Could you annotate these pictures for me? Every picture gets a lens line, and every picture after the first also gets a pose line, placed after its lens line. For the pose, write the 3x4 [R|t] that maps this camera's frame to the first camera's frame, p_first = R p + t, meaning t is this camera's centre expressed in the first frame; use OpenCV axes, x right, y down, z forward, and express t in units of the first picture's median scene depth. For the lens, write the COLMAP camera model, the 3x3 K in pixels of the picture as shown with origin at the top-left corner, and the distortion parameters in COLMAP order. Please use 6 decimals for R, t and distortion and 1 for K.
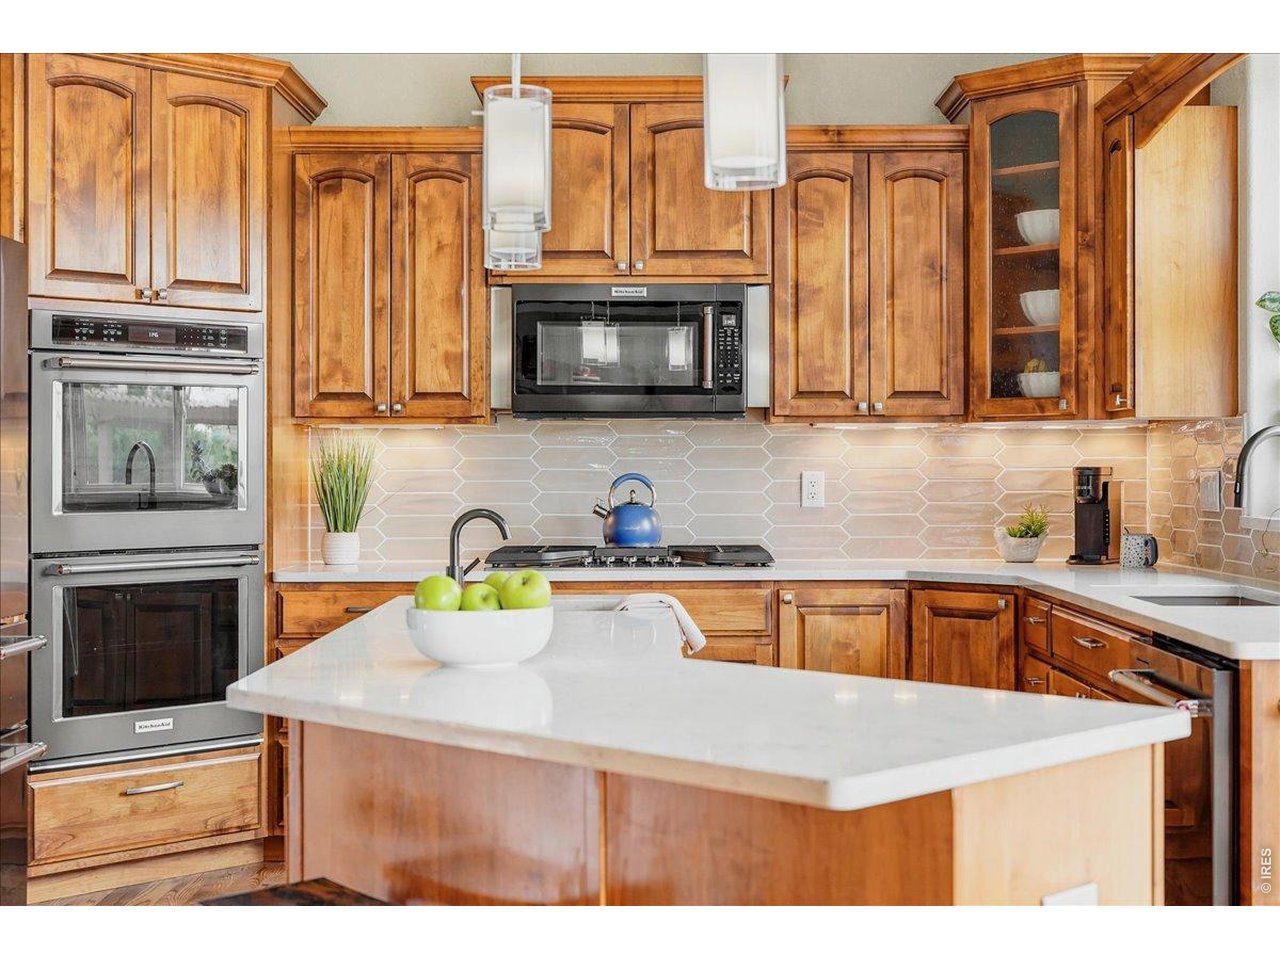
lens RADIAL K [[1885.4, 0, 661.6], [0, 1885.4, 430.0], [0, 0, 1]] dist [-0.005601, -0.005367]
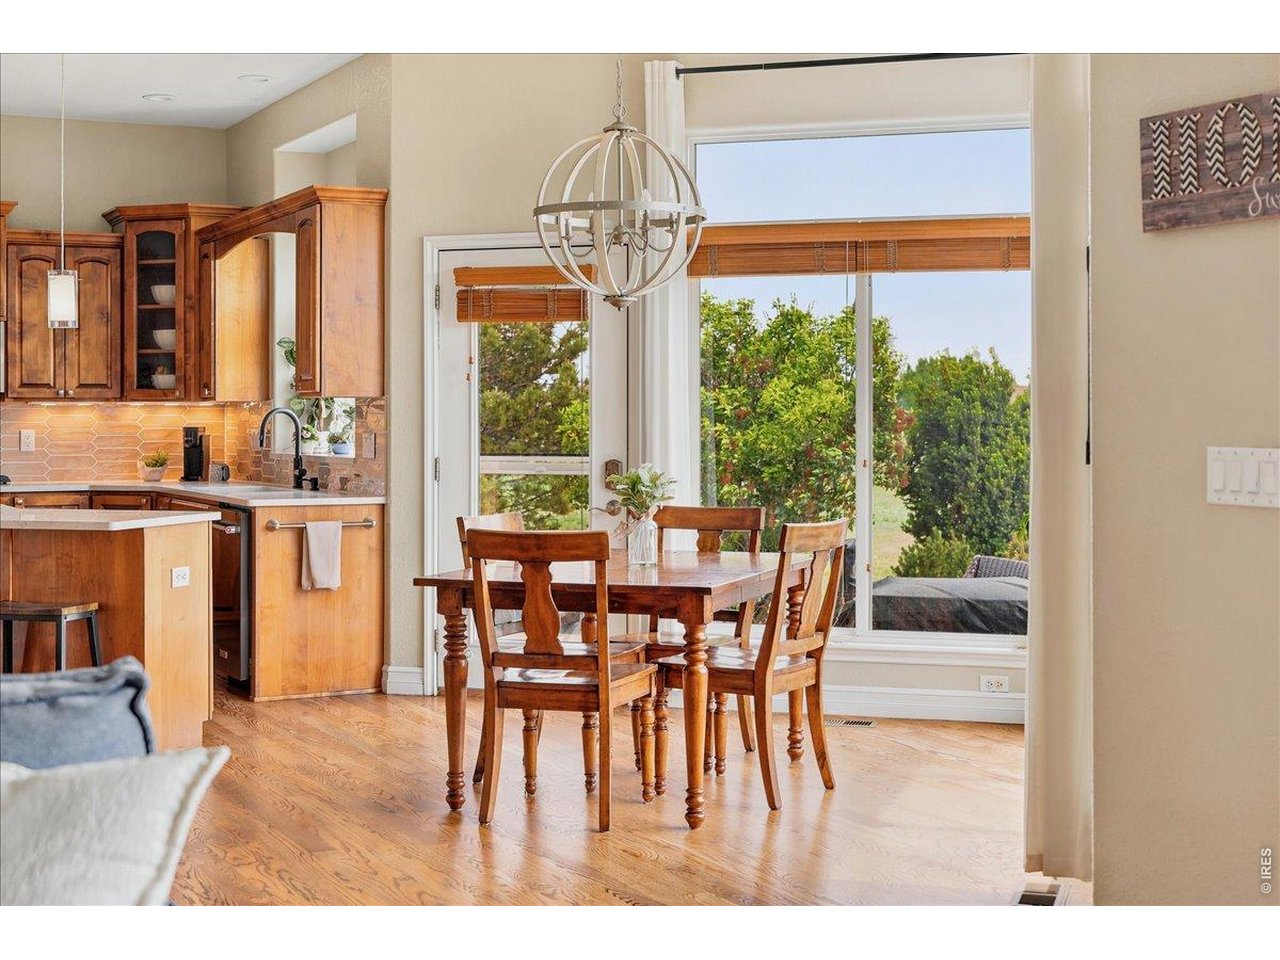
lens RADIAL K [[1885.4, 0, 661.6], [0, 1885.4, 430.0], [0, 0, 1]] dist [-0.005601, -0.005367]
pose [[0.895094, -0.002882, 0.445868, -0.176316], [-0.007291, 0.999751, 0.021098, -0.019085], [-0.445818, -0.022135, 0.894850, -0.821596]]
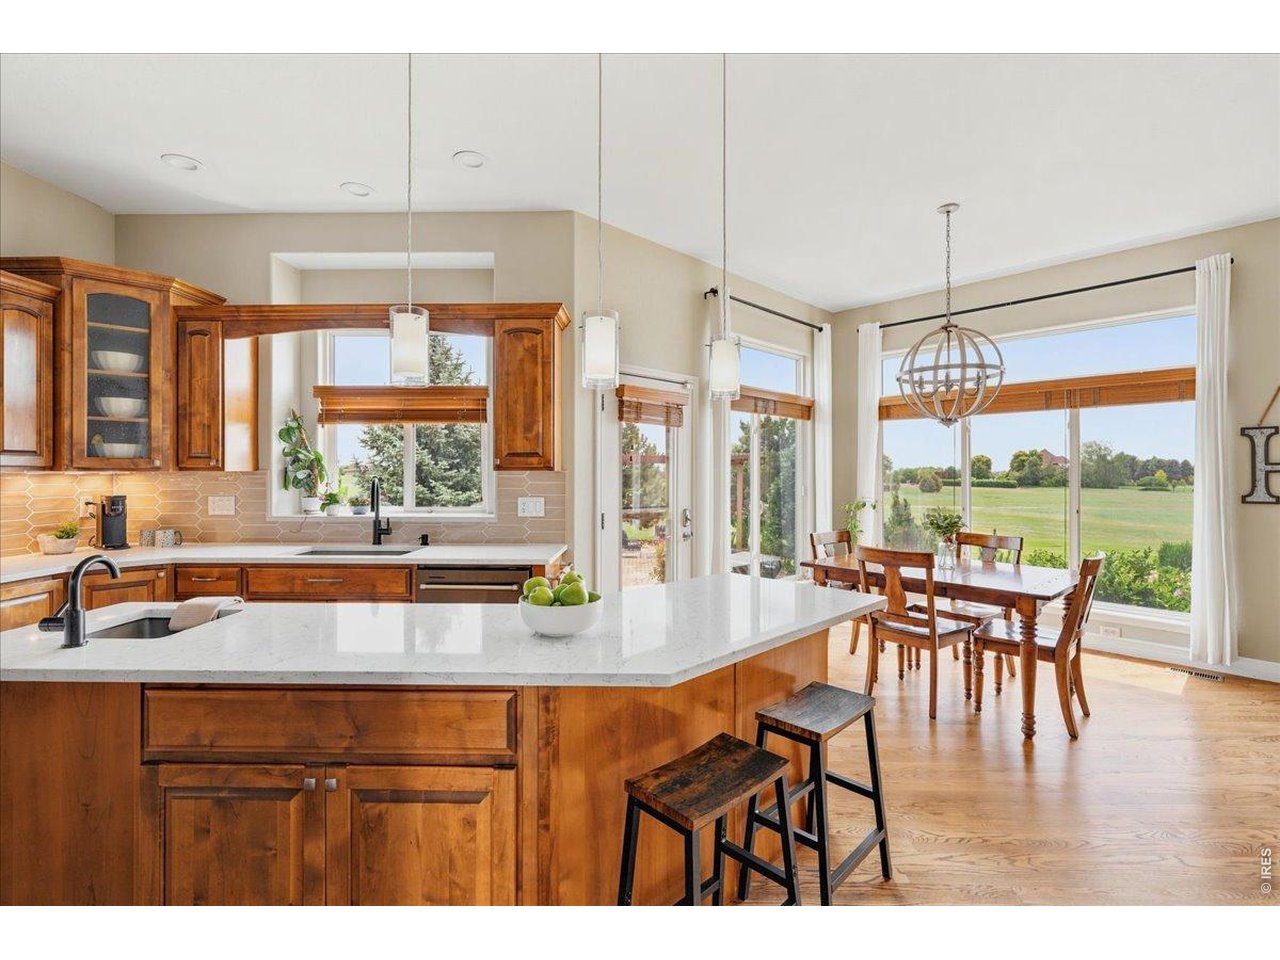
lens RADIAL K [[567.9, 0, 640.0], [0, 567.9, 480.0], [0, 0, 1]] dist [-0.000503, -0.000052]
pose [[0.037615, -0.010901, 0.999233, -0.313107], [-0.016529, 0.999797, 0.011530, -0.010644], [-0.999156, -0.016950, 0.037427, 0.487318]]
